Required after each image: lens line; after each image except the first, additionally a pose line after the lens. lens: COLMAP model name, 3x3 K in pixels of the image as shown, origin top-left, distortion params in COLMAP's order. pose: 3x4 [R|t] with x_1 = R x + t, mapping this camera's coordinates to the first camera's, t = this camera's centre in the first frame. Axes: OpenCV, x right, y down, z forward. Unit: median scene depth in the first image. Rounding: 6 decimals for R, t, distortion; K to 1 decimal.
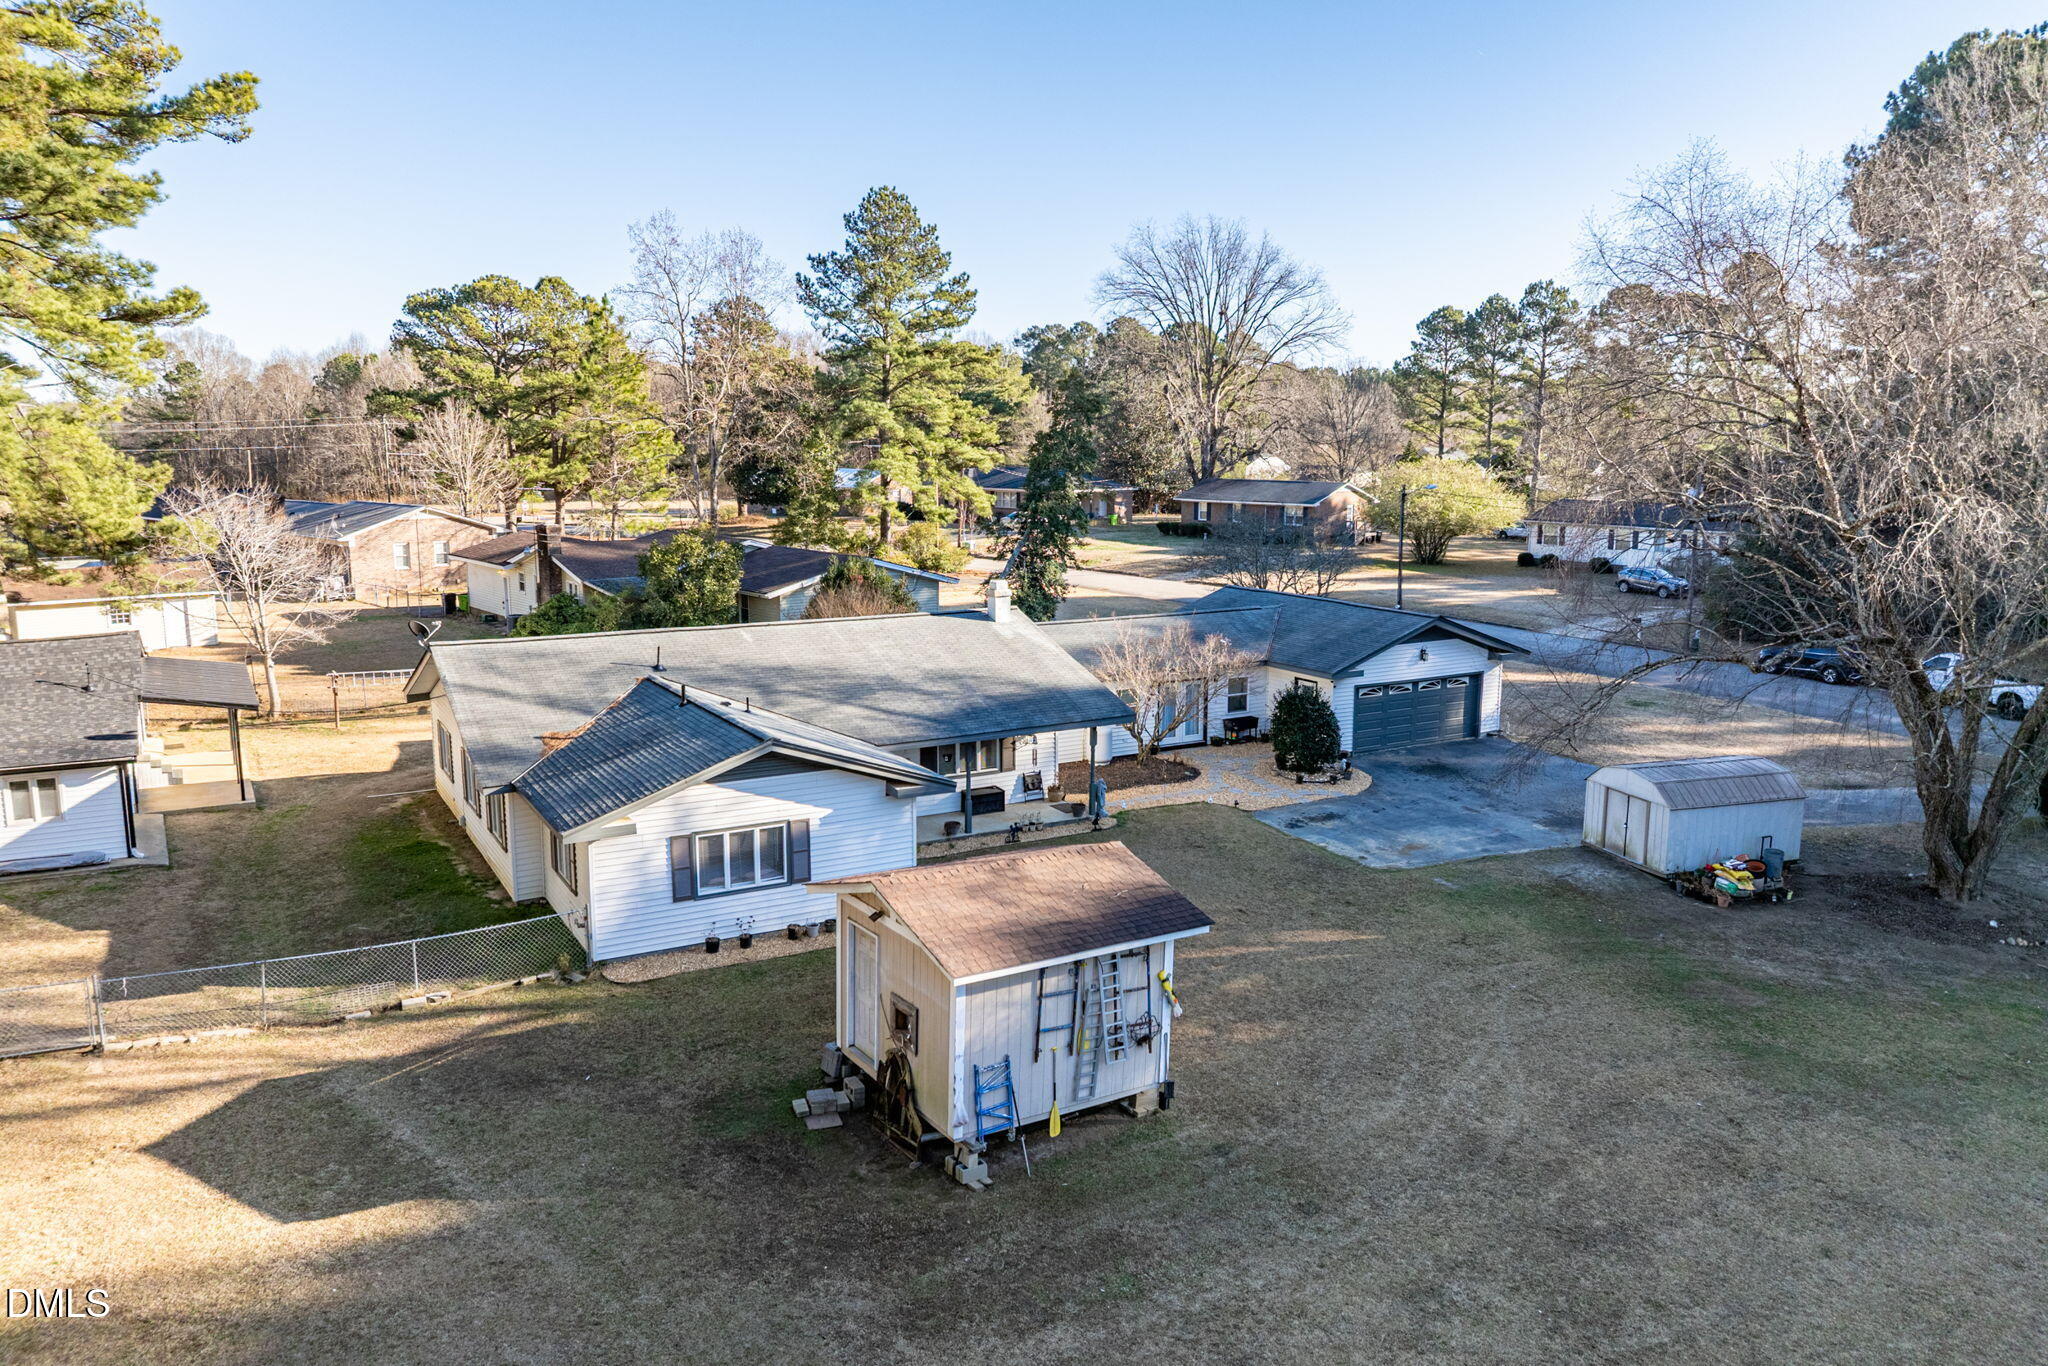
lens RADIAL K [[1433.8, 0, 1015.7], [0, 1433.8, 674.1], [0, 0, 1]] dist [-0.032041, -0.005517]
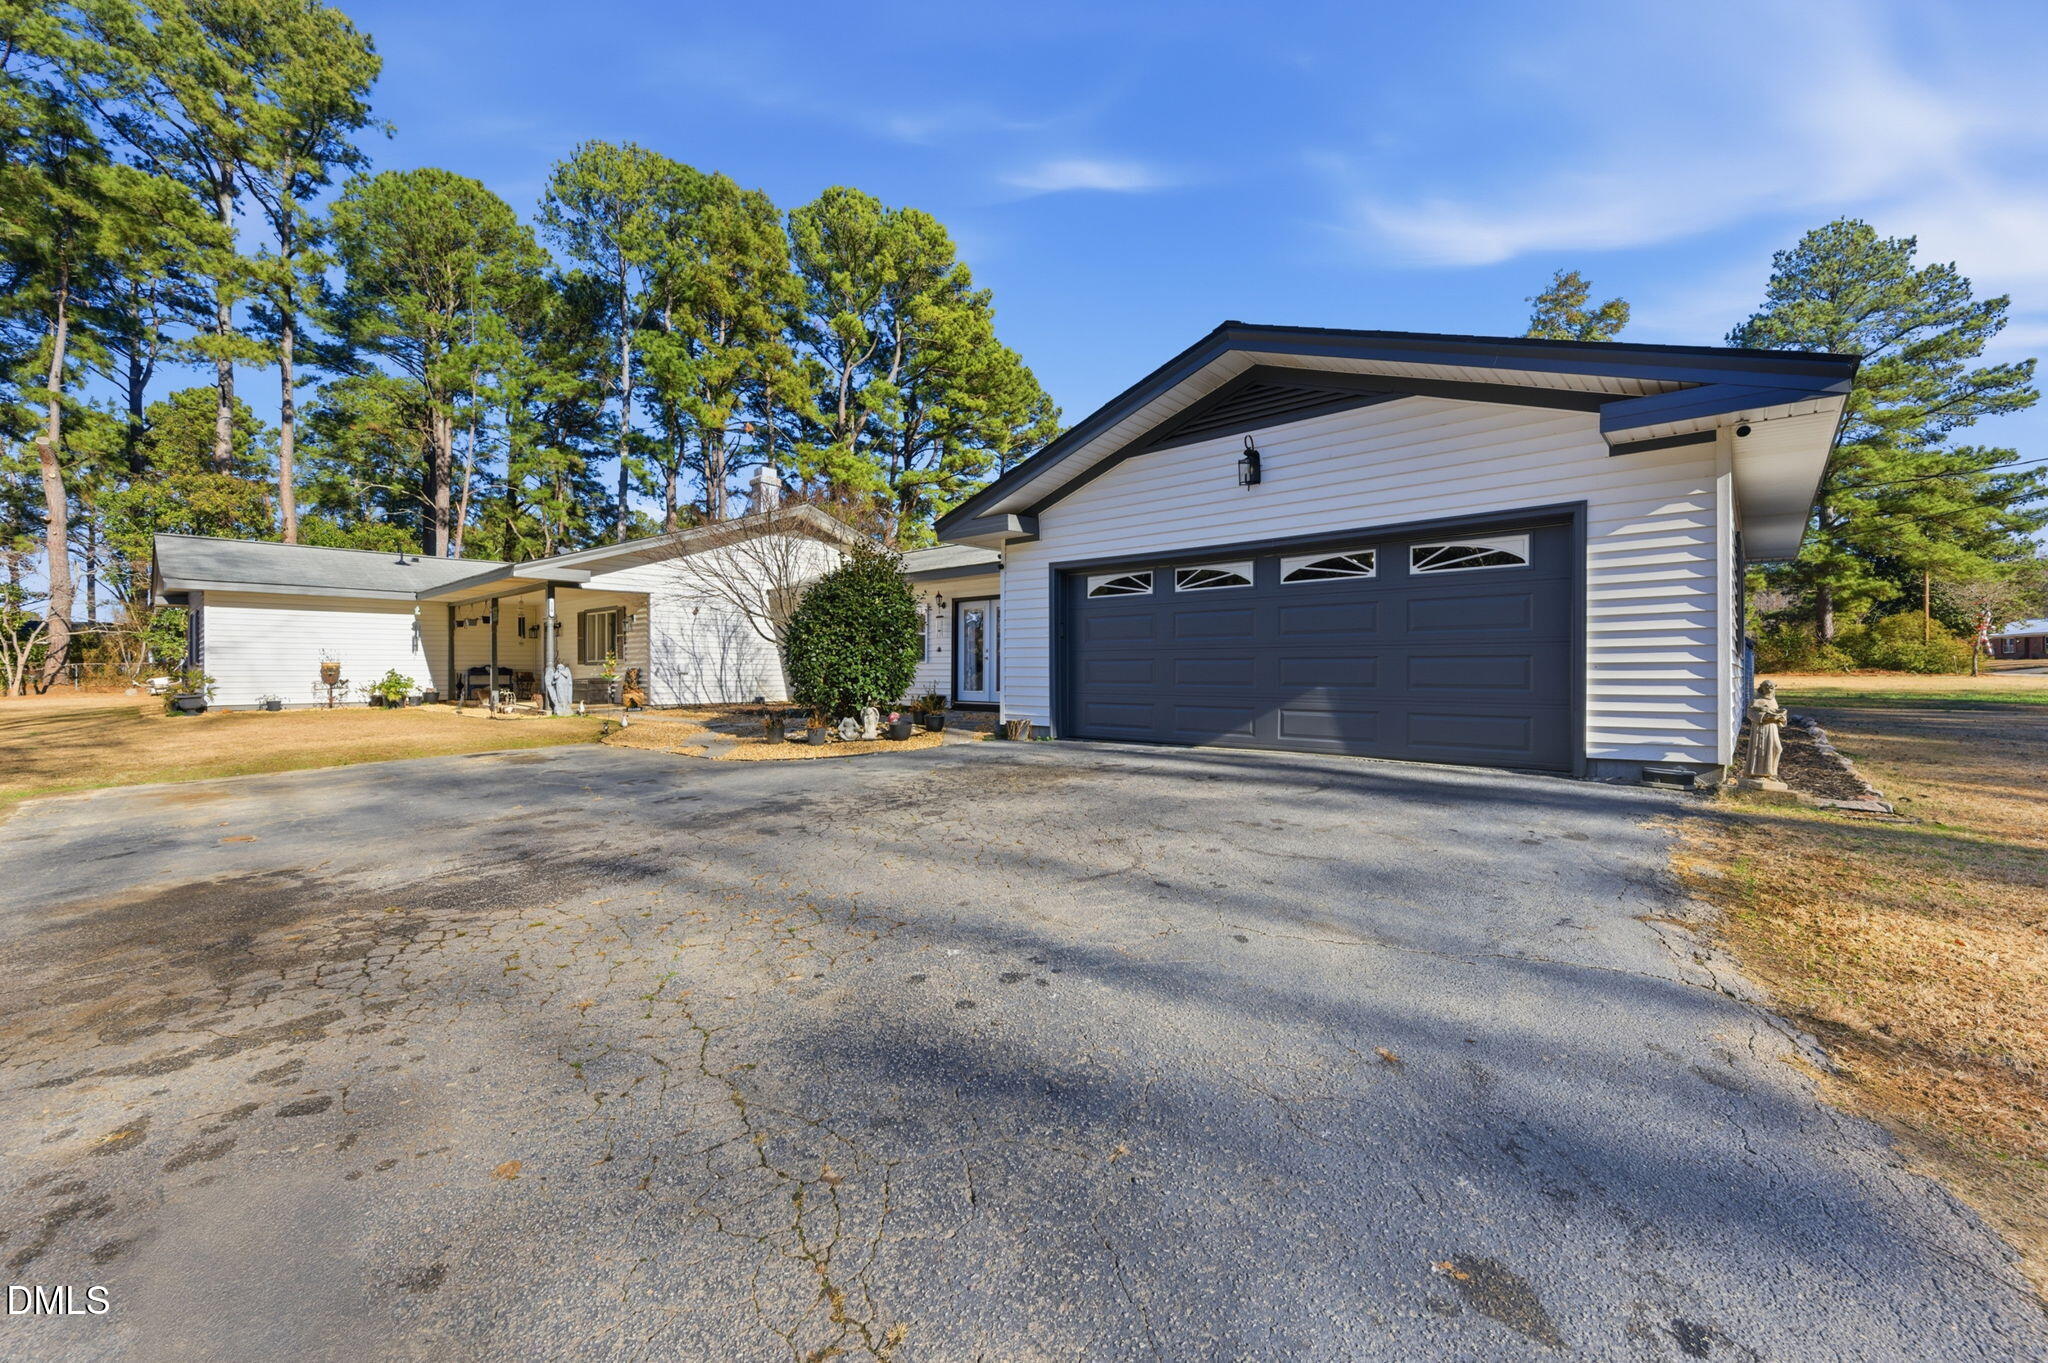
lens RADIAL K [[810.1, 0, 1028.7], [0, 810.1, 672.6], [0, 0, 1]] dist [0.000106, -0.000252]
pose [[0.316849, -0.007695, -0.948445, 0.431086], [-0.154512, 0.986190, -0.059619, 0.050847], [0.935806, 0.165437, 0.311284, 0.874244]]
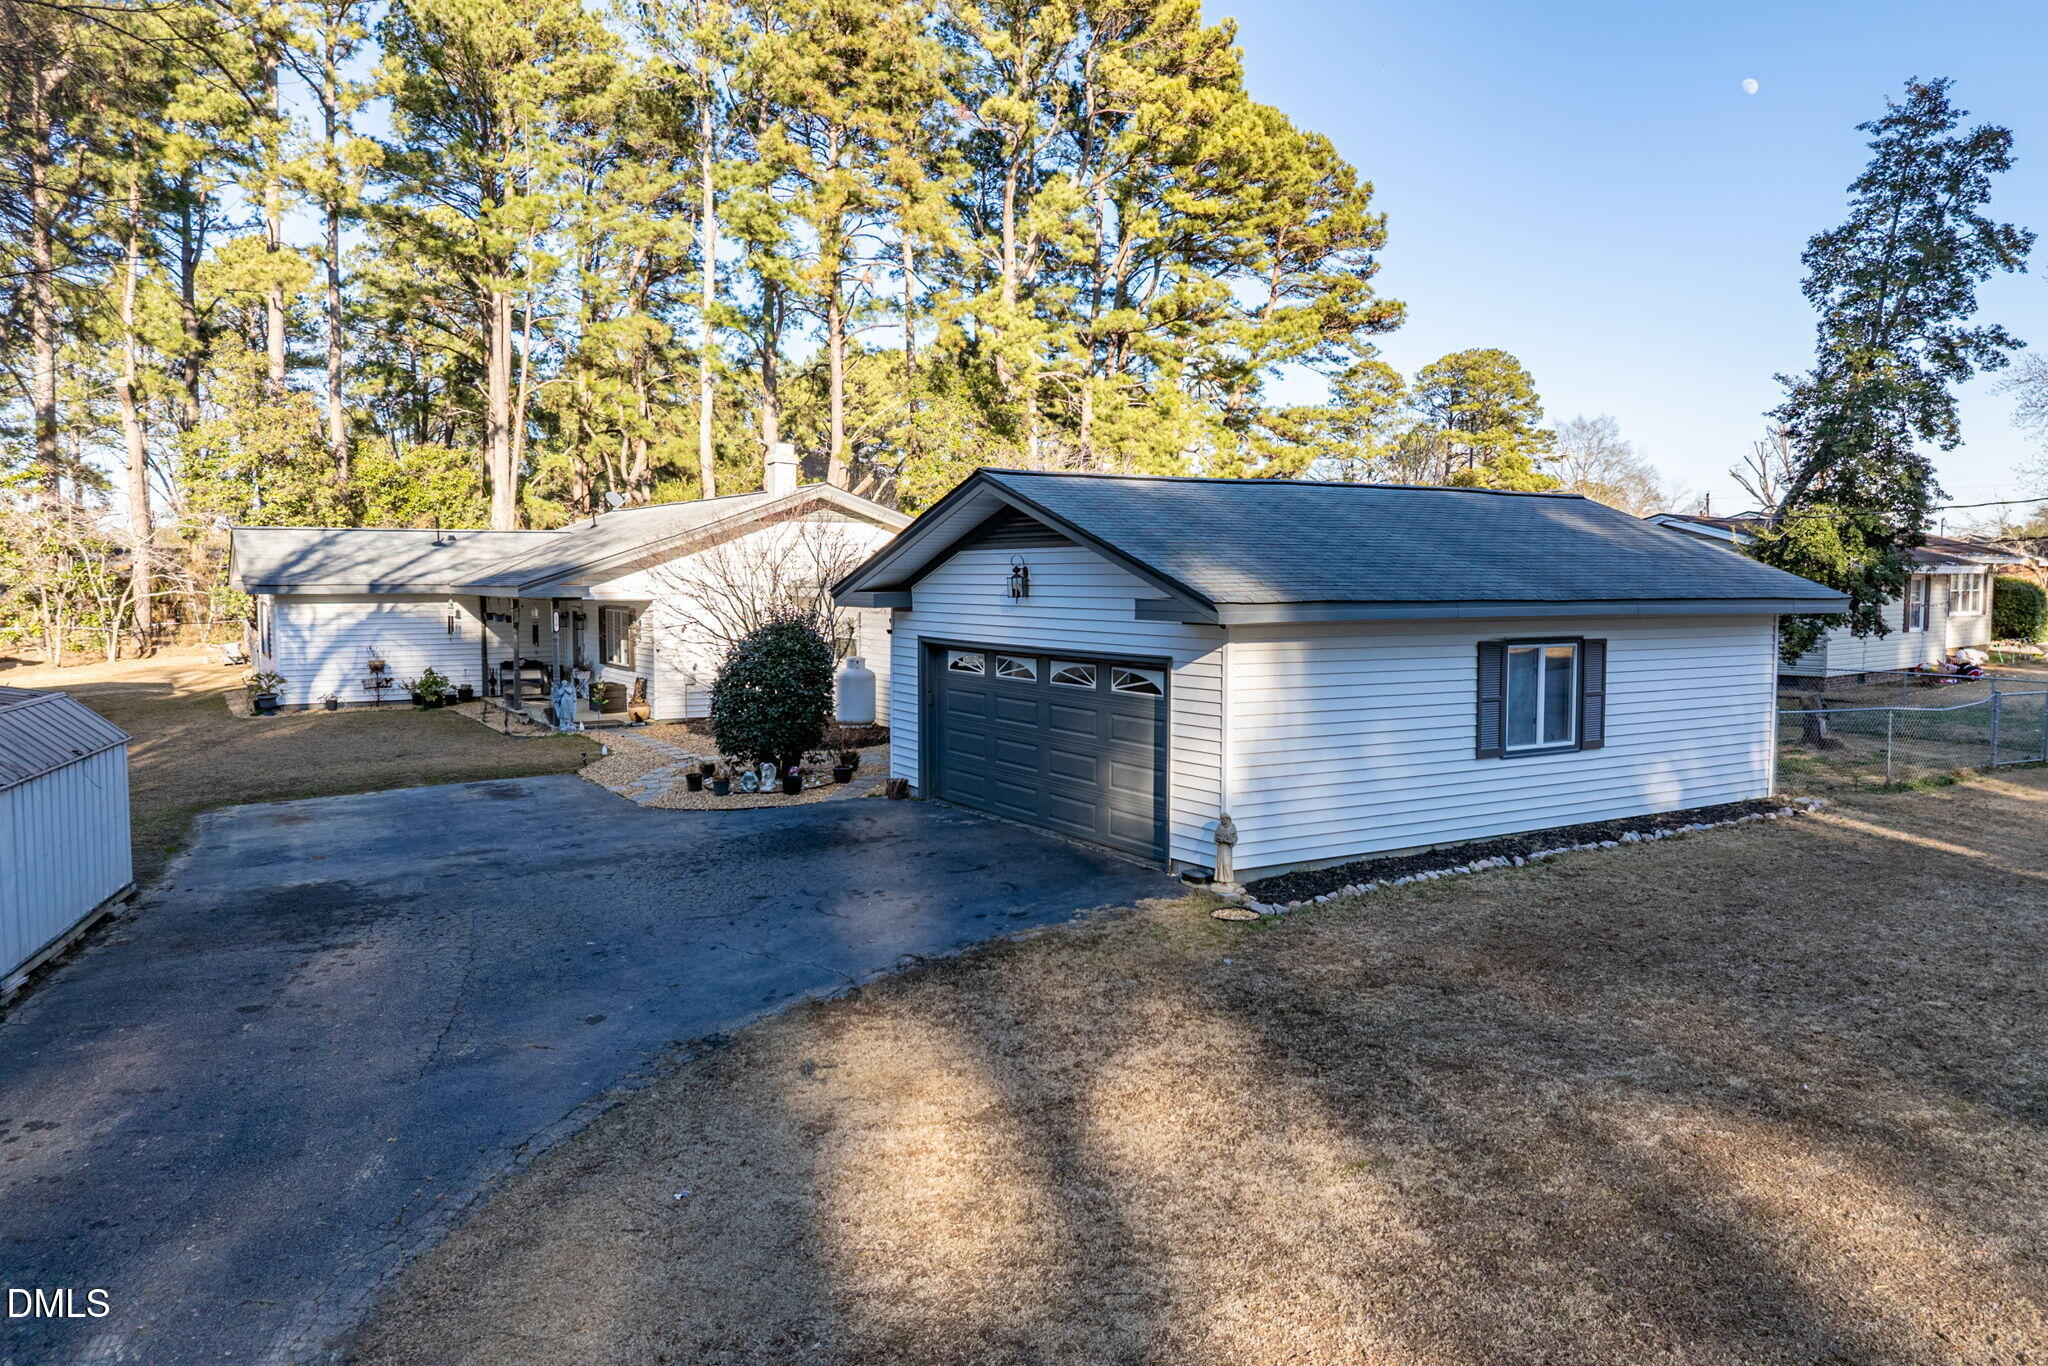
lens RADIAL K [[1433.8, 0, 1015.7], [0, 1433.8, 674.1], [0, 0, 1]] dist [-0.032041, -0.005517]
pose [[0.022055, 0.060678, -0.997914, 0.640239], [-0.169028, 0.984014, 0.056097, -0.010040], [0.985364, 0.167438, 0.031959, 0.960415]]
